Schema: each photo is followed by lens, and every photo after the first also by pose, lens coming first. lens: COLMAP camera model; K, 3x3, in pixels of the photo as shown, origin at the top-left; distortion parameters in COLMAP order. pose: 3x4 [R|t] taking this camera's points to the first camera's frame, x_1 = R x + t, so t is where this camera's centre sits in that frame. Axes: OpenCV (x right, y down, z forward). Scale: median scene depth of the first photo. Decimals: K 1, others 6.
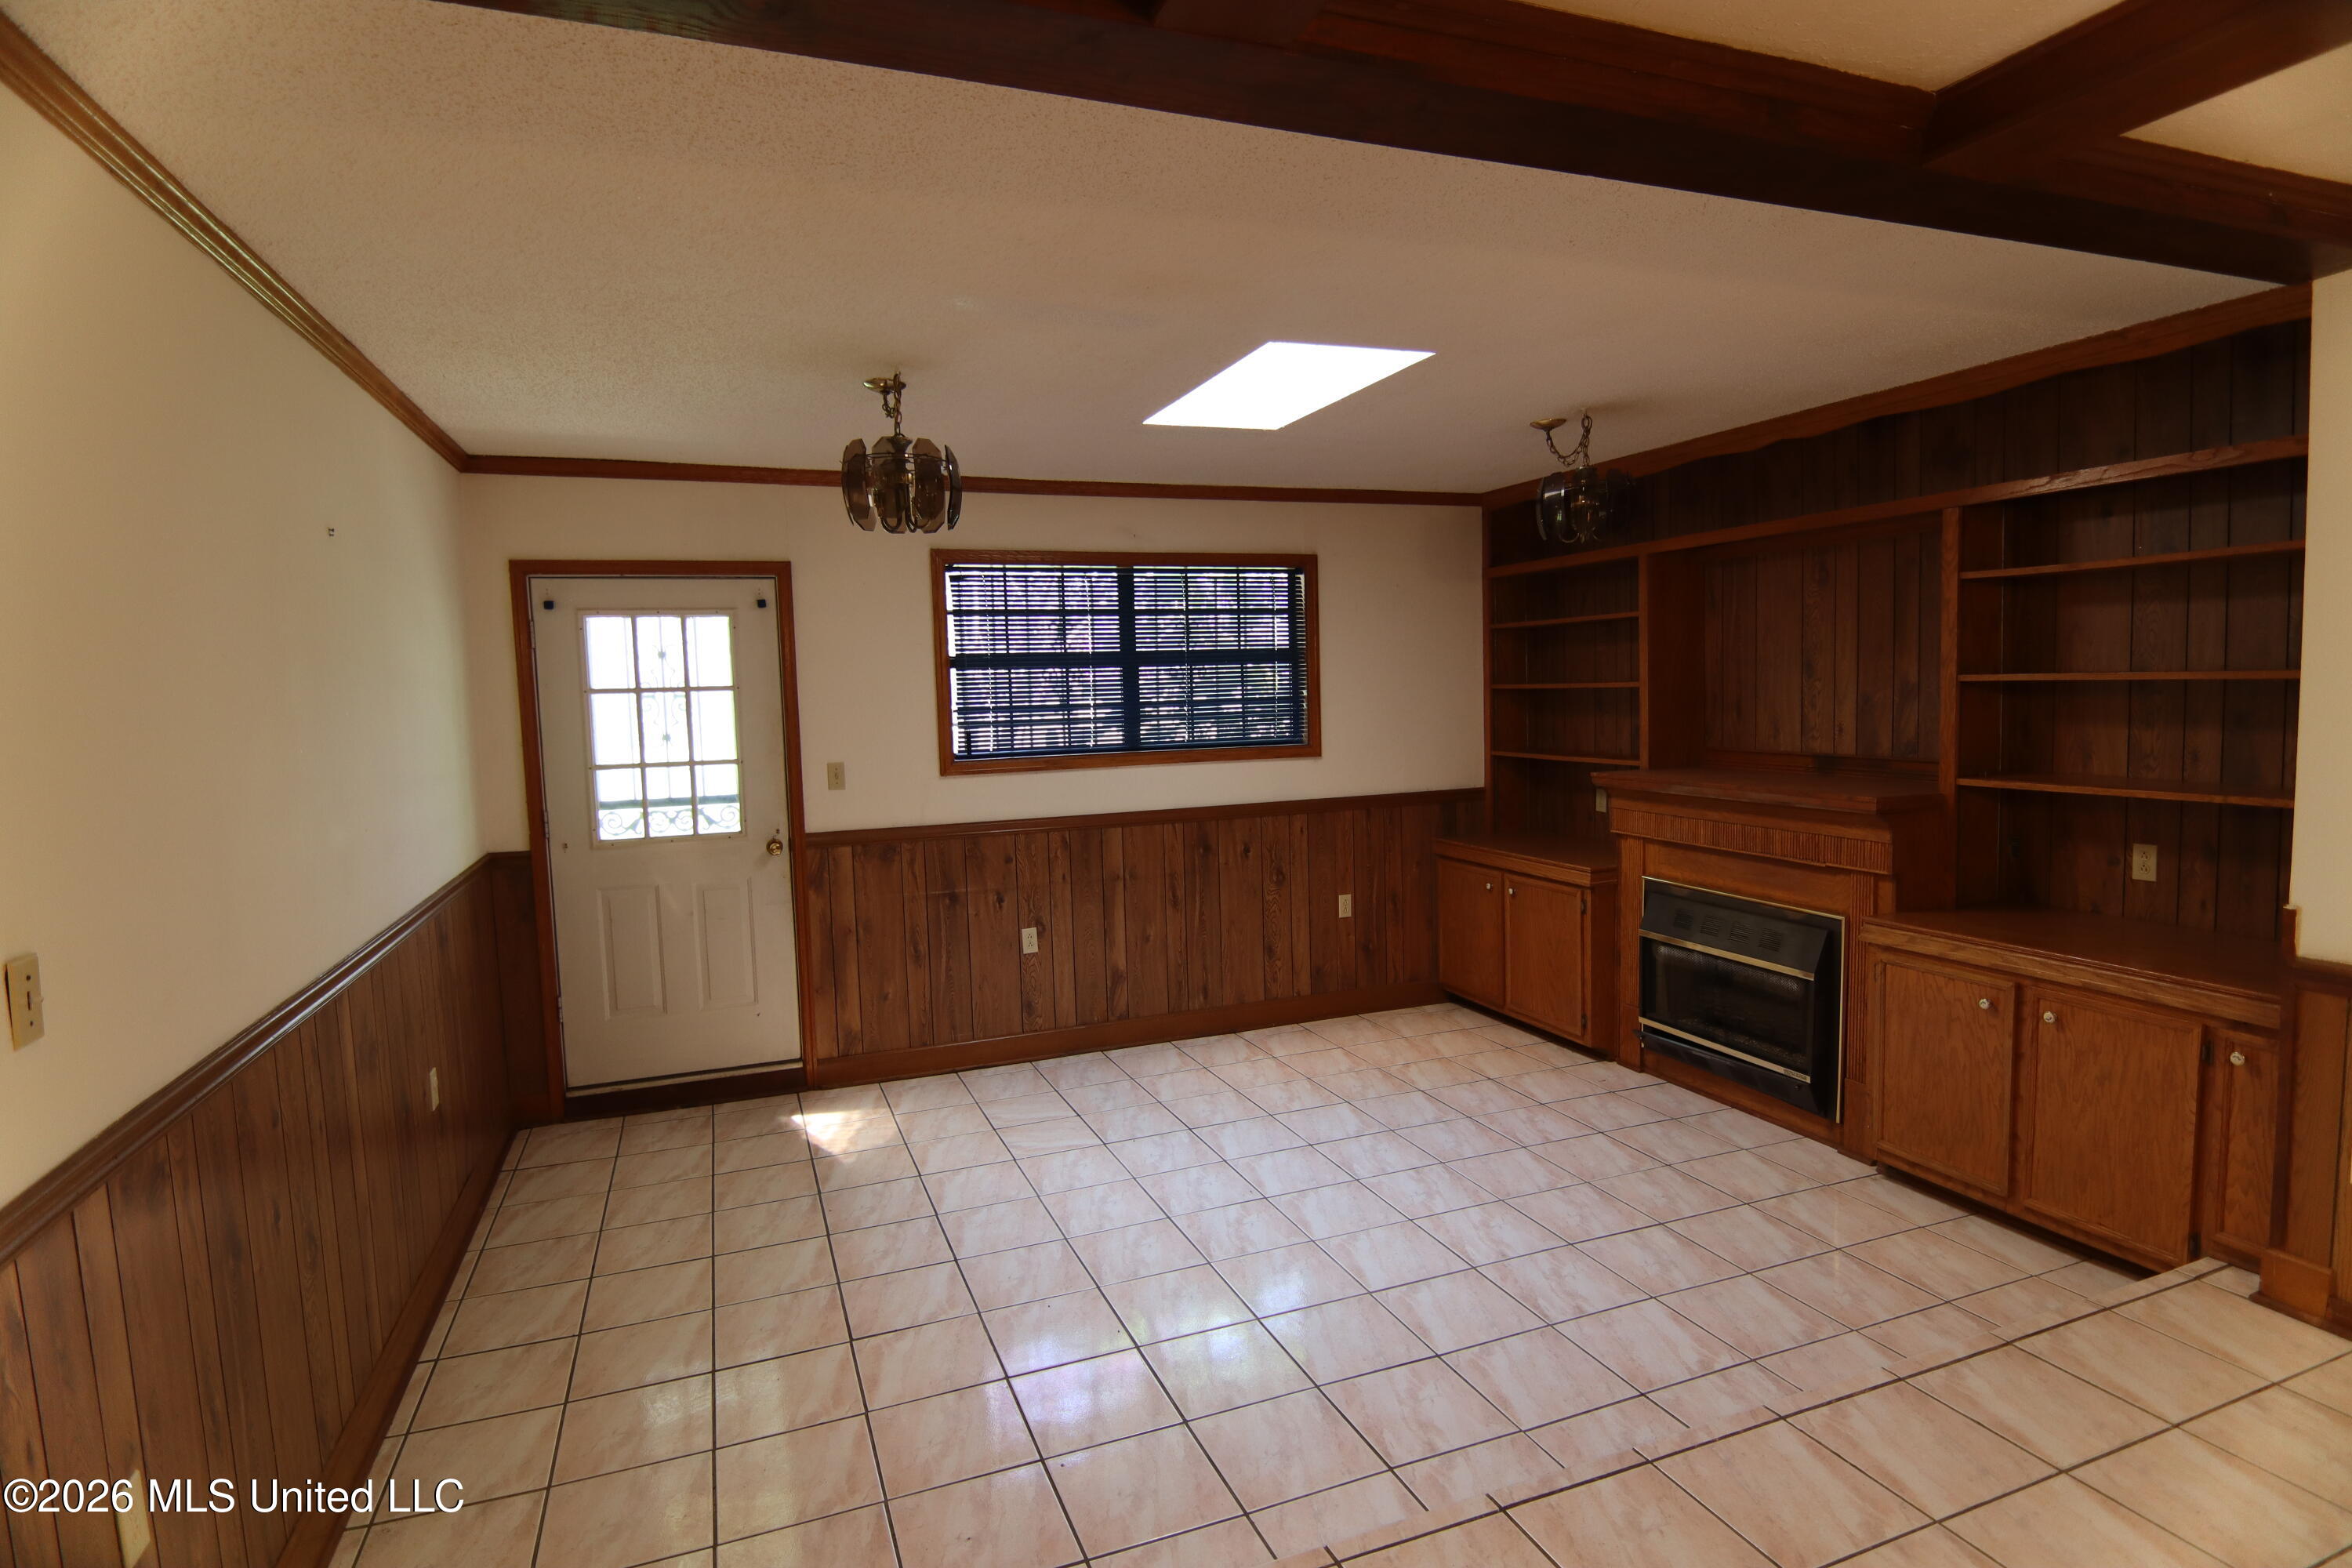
lens RADIAL K [[1212.7, 0, 1176.0], [0, 1212.7, 784.0], [0, 0, 1]] dist [-0.002389, -0.011228]
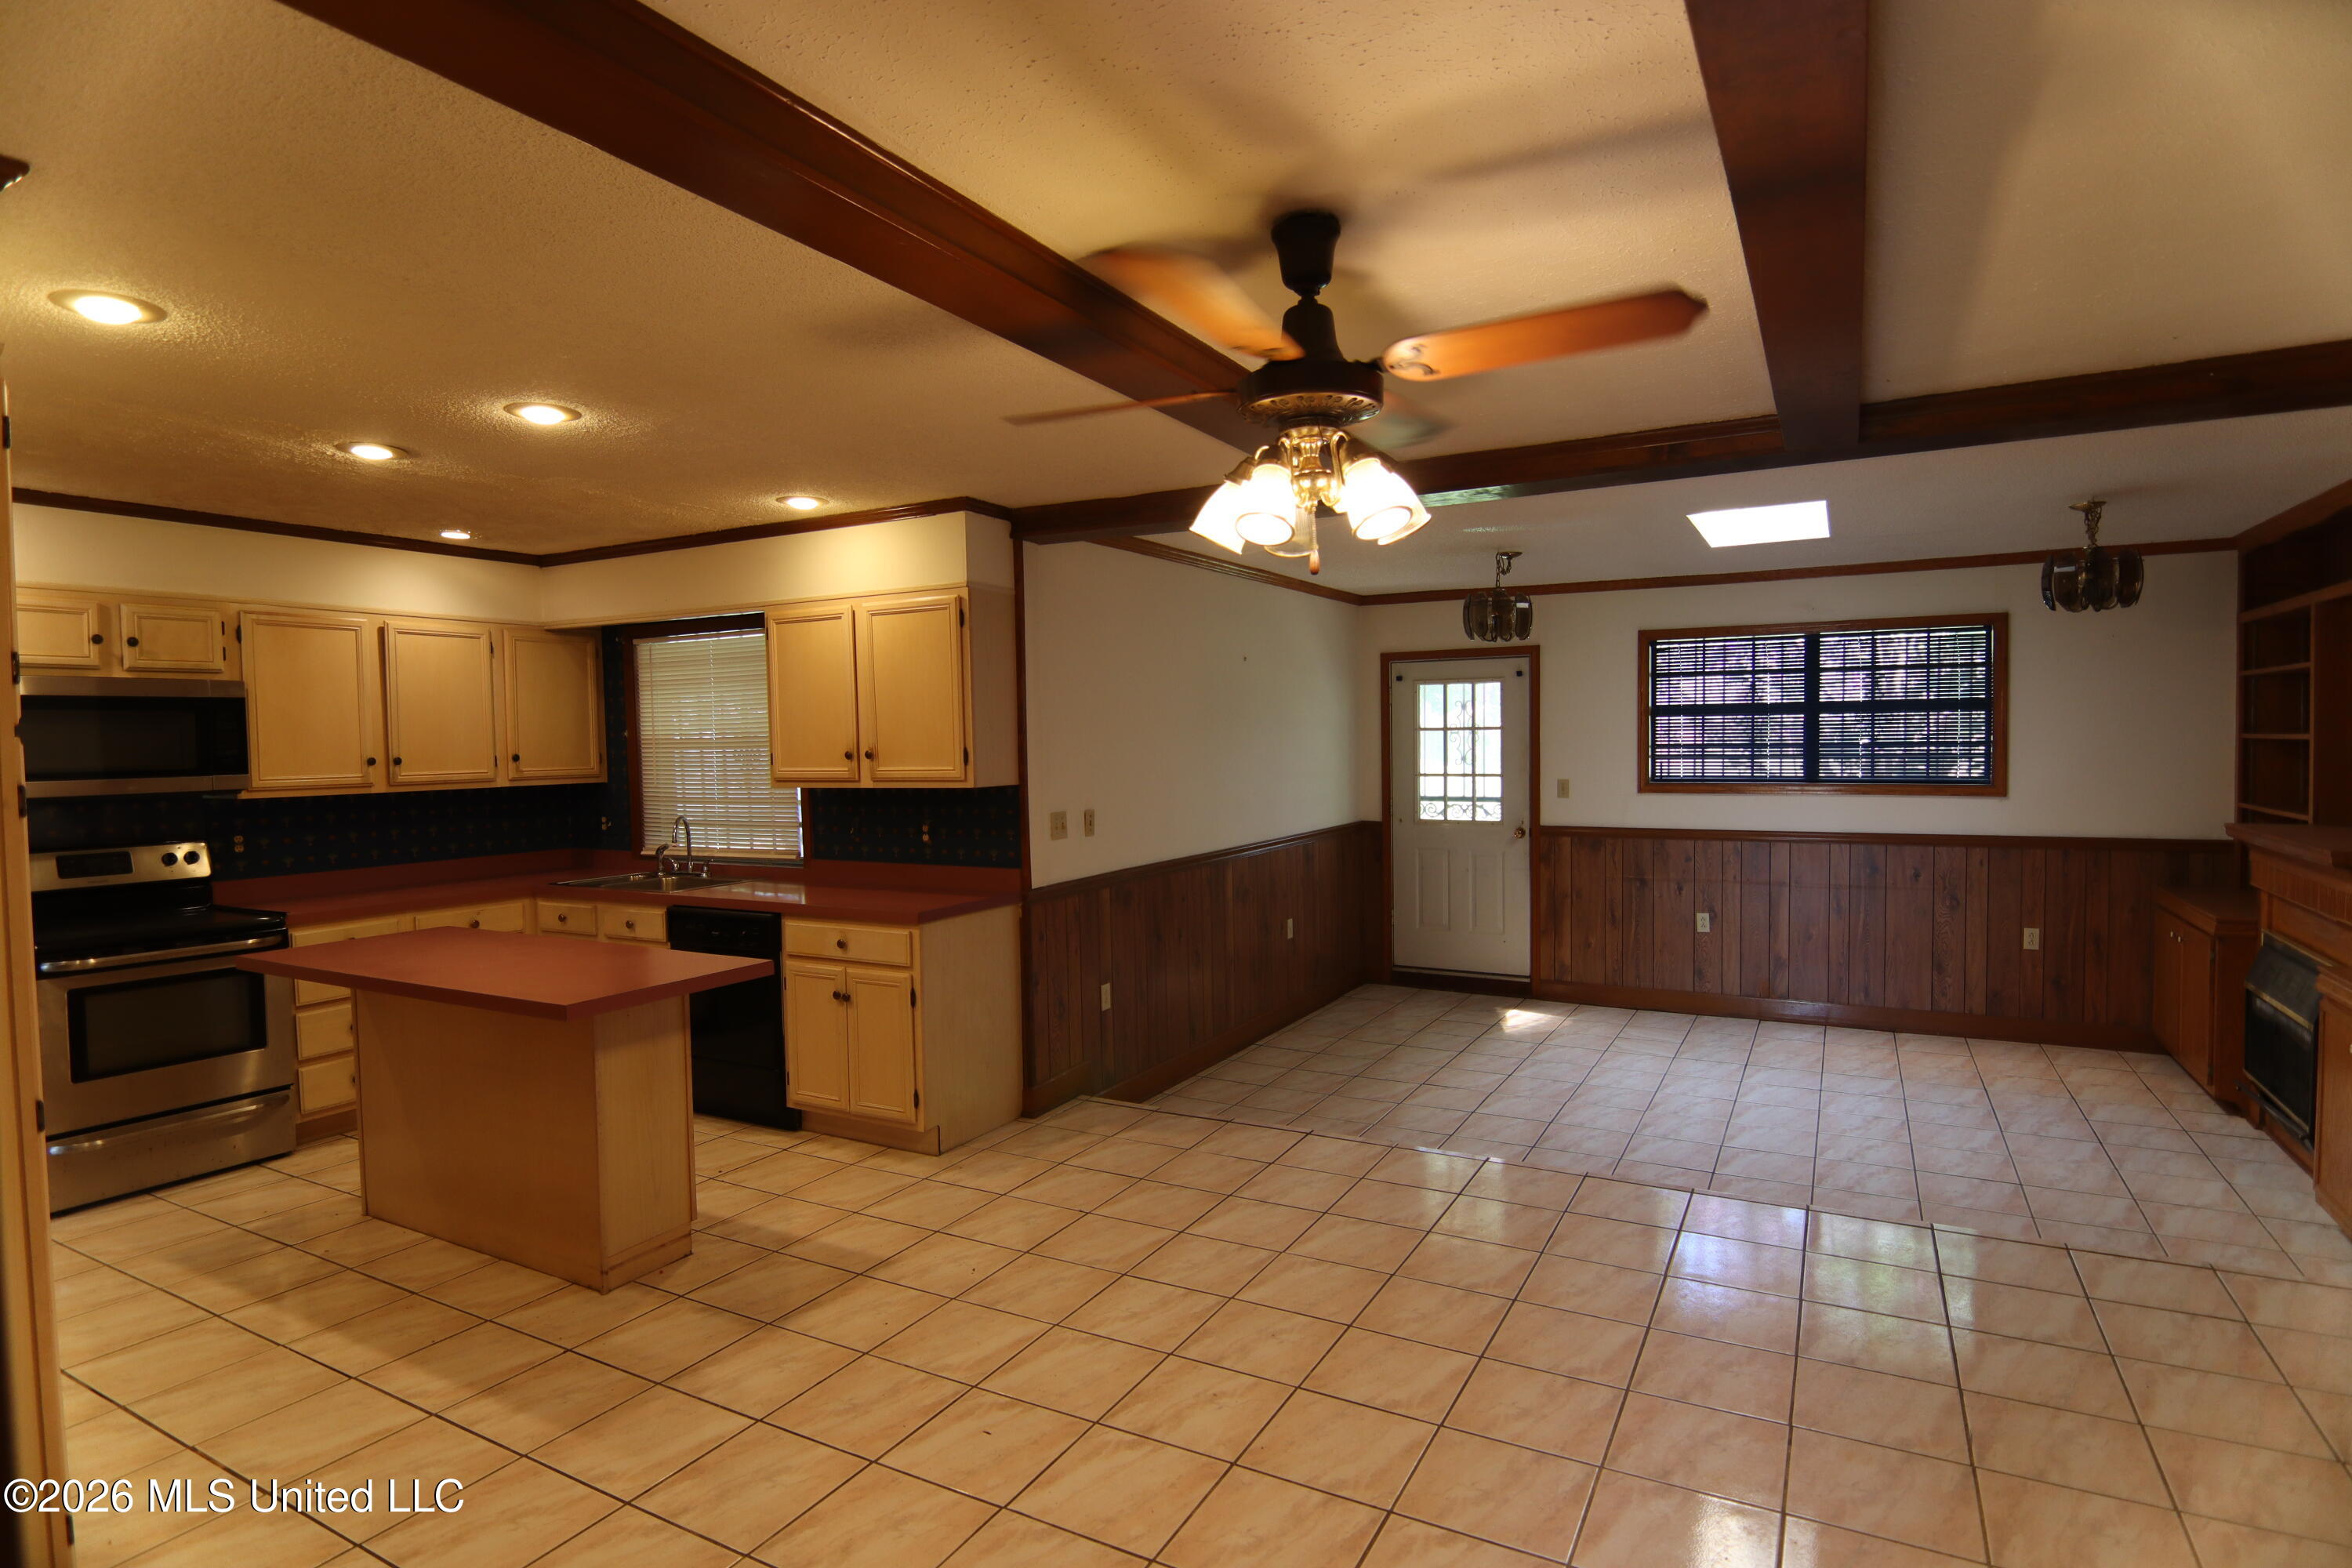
lens RADIAL K [[1212.7, 0, 1176.0], [0, 1212.7, 784.0], [0, 0, 1]] dist [-0.002389, -0.011228]
pose [[0.645087, 0.047865, -0.762608, 0.568918], [-0.066611, 0.997759, 0.006279, 0.010490], [0.761200, 0.046747, 0.646830, -0.327088]]
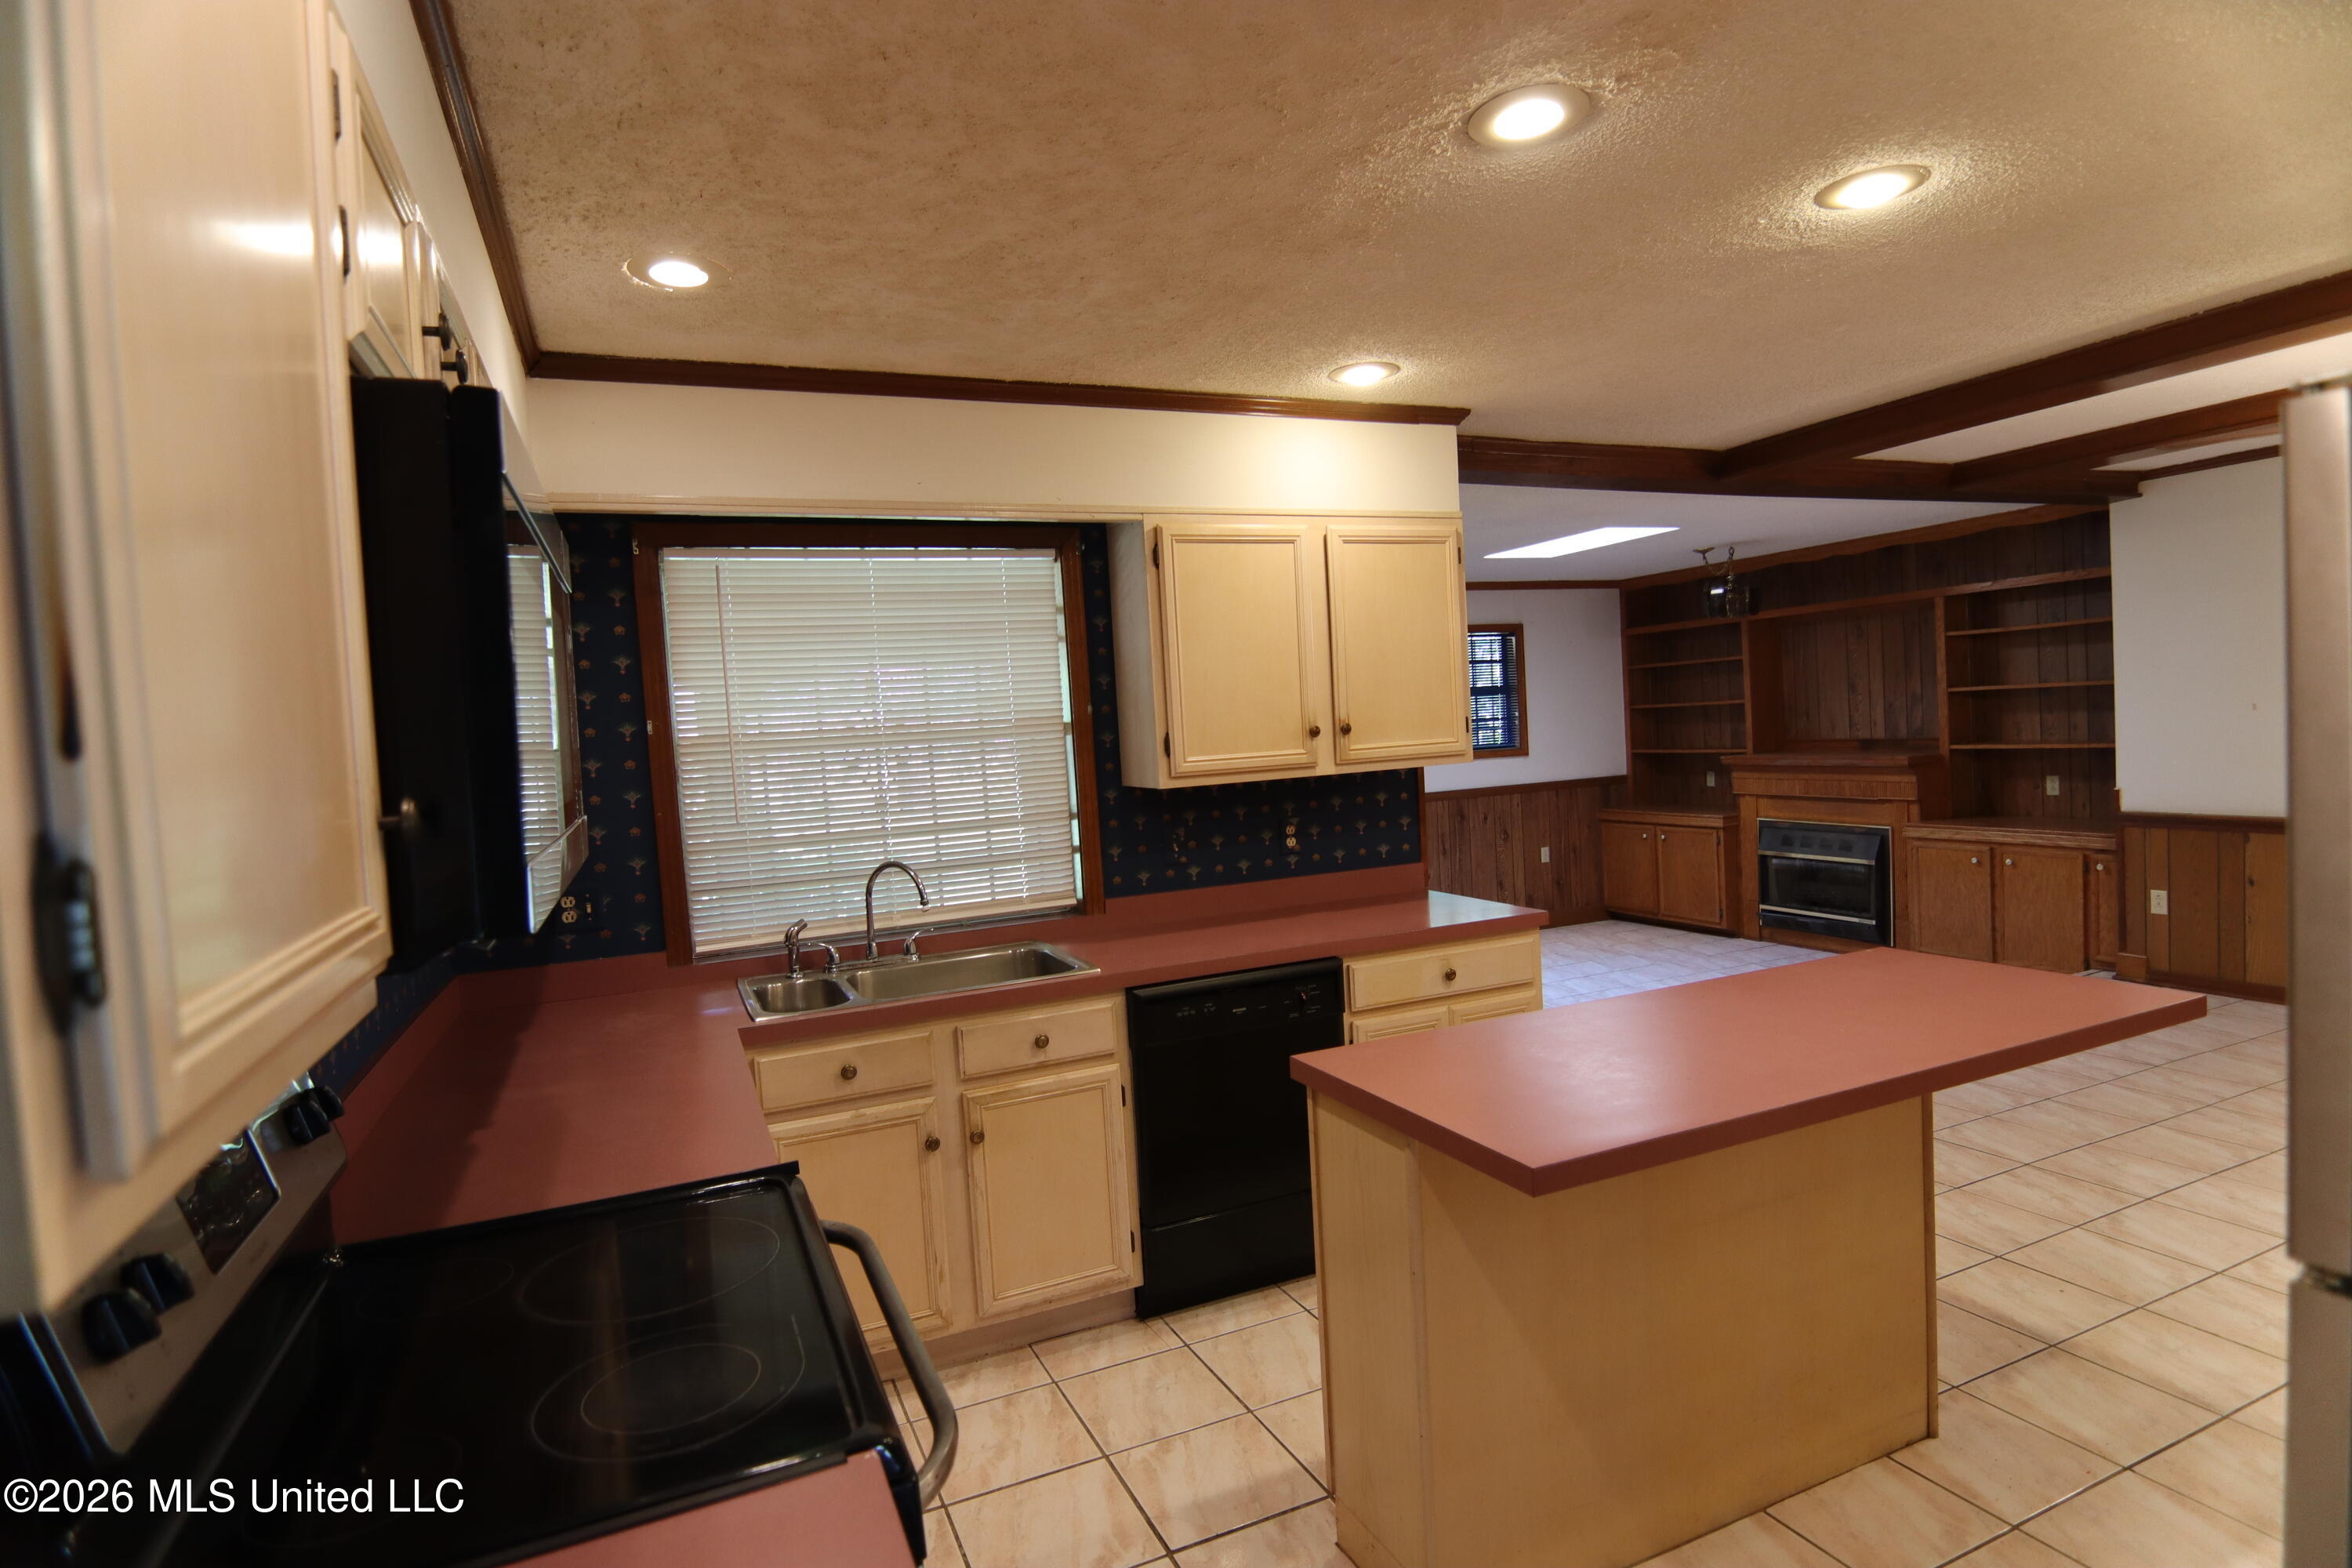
lens RADIAL K [[1212.7, 0, 1176.0], [0, 1212.7, 784.0], [0, 0, 1]] dist [-0.002389, -0.011228]
pose [[0.998660, -0.030229, 0.042005, -0.472058], [0.031763, 0.998835, -0.036341, 0.066002], [-0.040858, 0.037626, 0.998456, -0.607558]]
